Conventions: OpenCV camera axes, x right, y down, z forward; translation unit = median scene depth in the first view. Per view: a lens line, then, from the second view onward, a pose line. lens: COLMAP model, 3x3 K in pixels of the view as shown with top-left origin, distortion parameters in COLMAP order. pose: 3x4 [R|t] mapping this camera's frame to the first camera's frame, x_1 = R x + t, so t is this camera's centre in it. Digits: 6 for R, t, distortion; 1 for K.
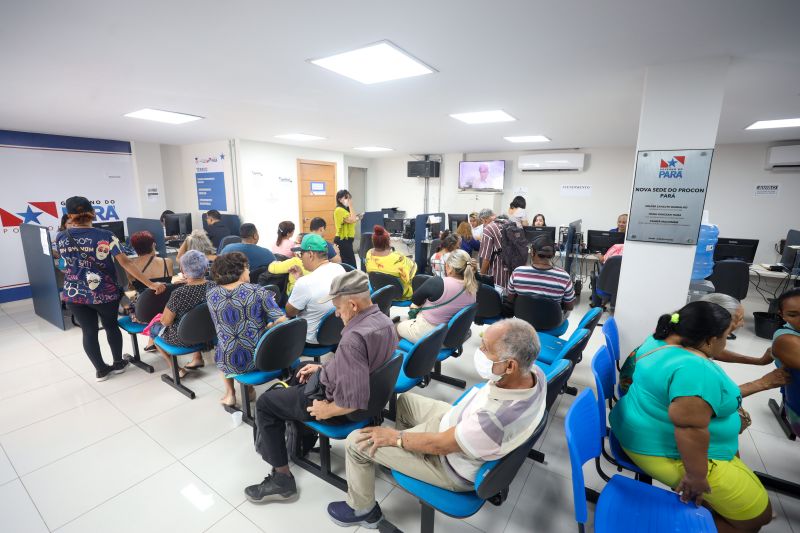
lens RADIAL K [[374.3, 0, 408.4], [0, 374.3, 283.1], [0, 0, 1]] dist [-0.039400, 0.010267]
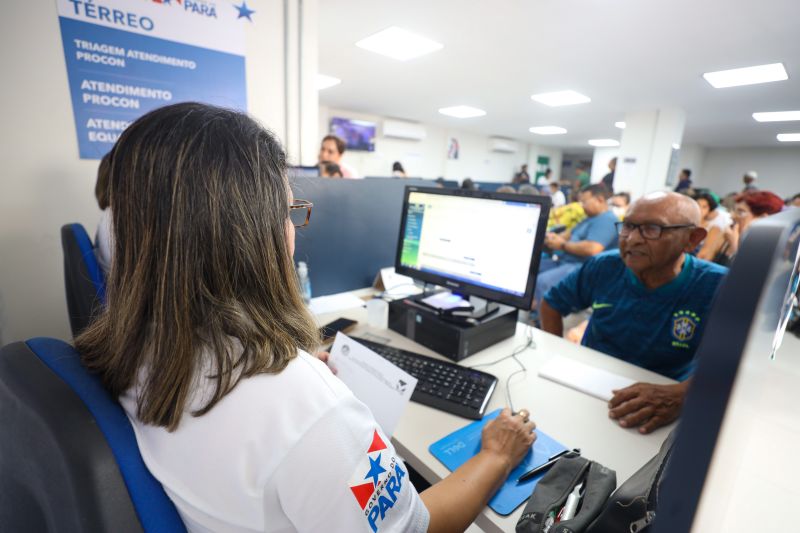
lens RADIAL K [[374.3, 0, 400.6], [0, 374.3, 271.0], [0, 0, 1]] dist [-0.039400, 0.010267]
pose [[0.319473, -0.227675, 0.919838, -0.799210], [0.185939, 0.966898, 0.174744, -0.127436], [-0.929174, 0.115208, 0.351232, 0.729294]]
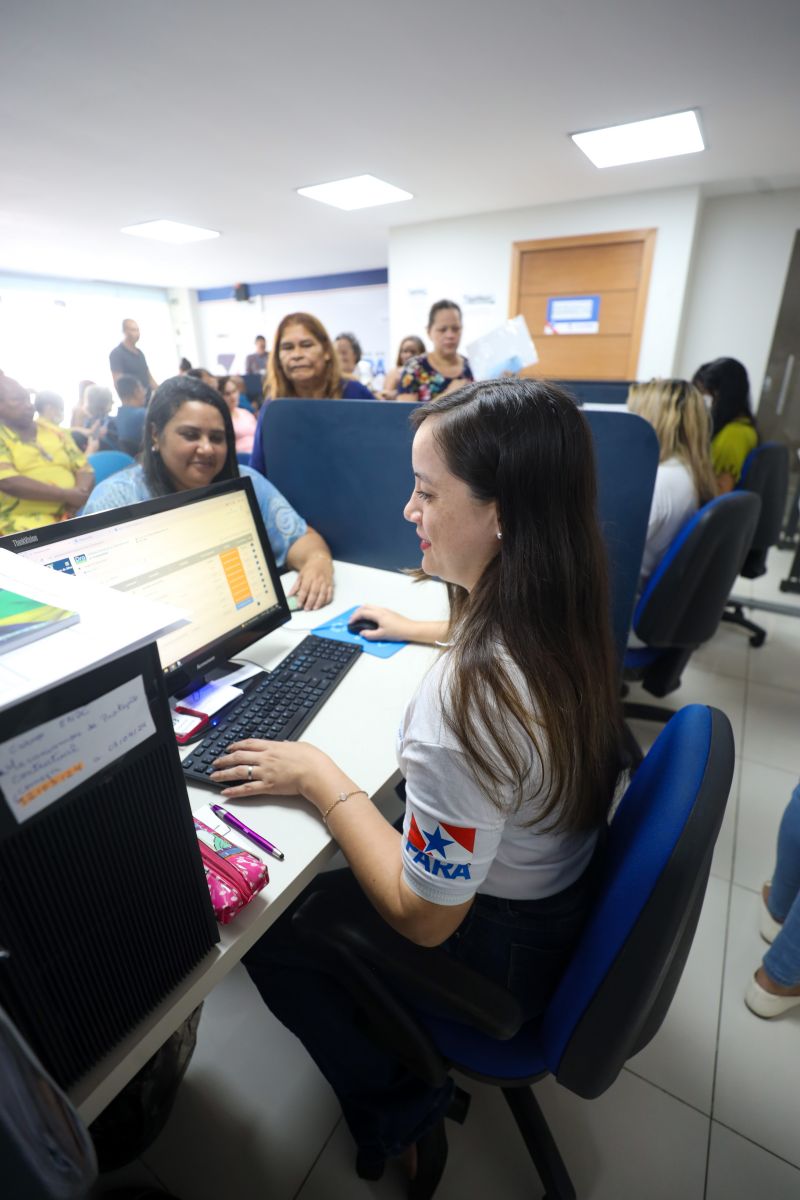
lens RADIAL K [[561.4, 0, 405.4], [0, 561.4, 609.6], [0, 0, 1]] dist [-0.039400, 0.010267]
pose [[0.013371, 0.400100, -0.916374, 0.466719], [-0.221591, 0.894854, 0.387471, -0.188304], [0.975048, 0.197879, 0.100623, 0.954058]]
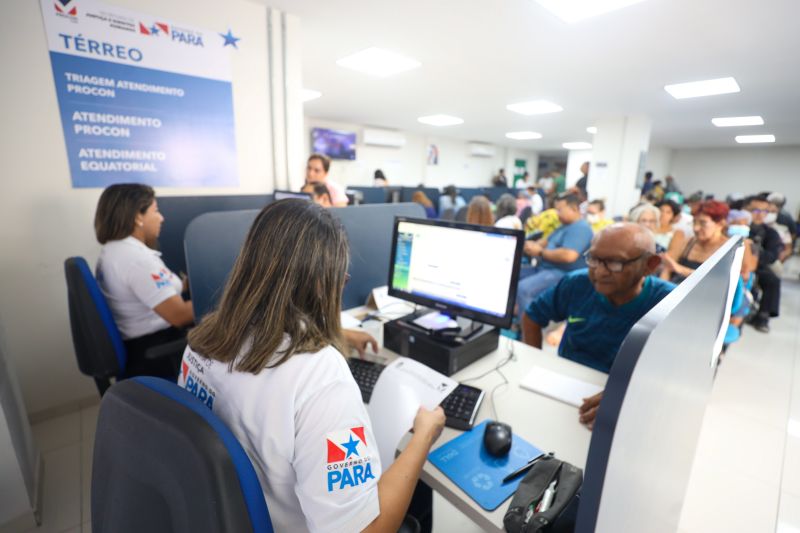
lens RADIAL K [[374.3, 0, 401.6], [0, 374.3, 270.1], [0, 0, 1]] dist [-0.039400, 0.010267]
pose [[0.267633, -0.229982, 0.935671, -0.814379], [0.209923, 0.961686, 0.176331, -0.142257], [-0.940375, 0.149227, 0.305657, 0.726055]]
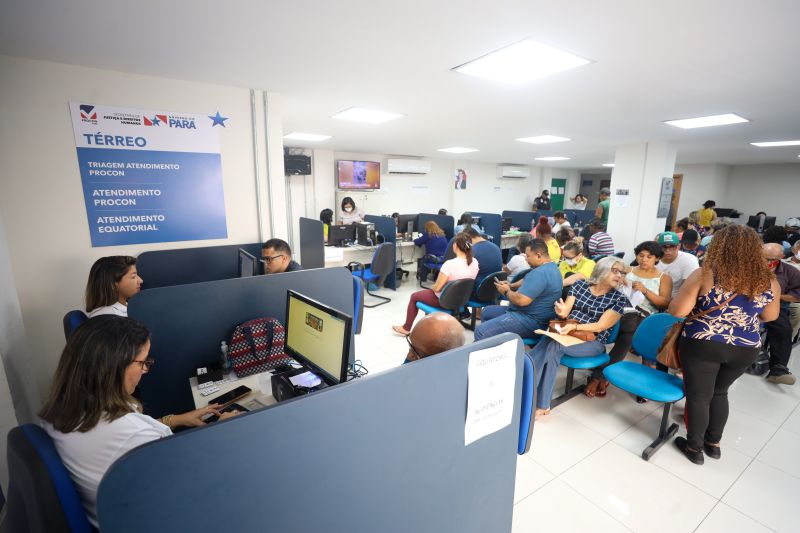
lens RADIAL K [[374.3, 0, 397.9], [0, 374.3, 269.9], [0, 0, 1]] dist [-0.039400, 0.010267]
pose [[0.414027, -0.193497, 0.889461, -0.808654], [0.212229, 0.970736, 0.112390, -0.161358], [-0.885178, 0.142237, 0.442977, 0.604708]]
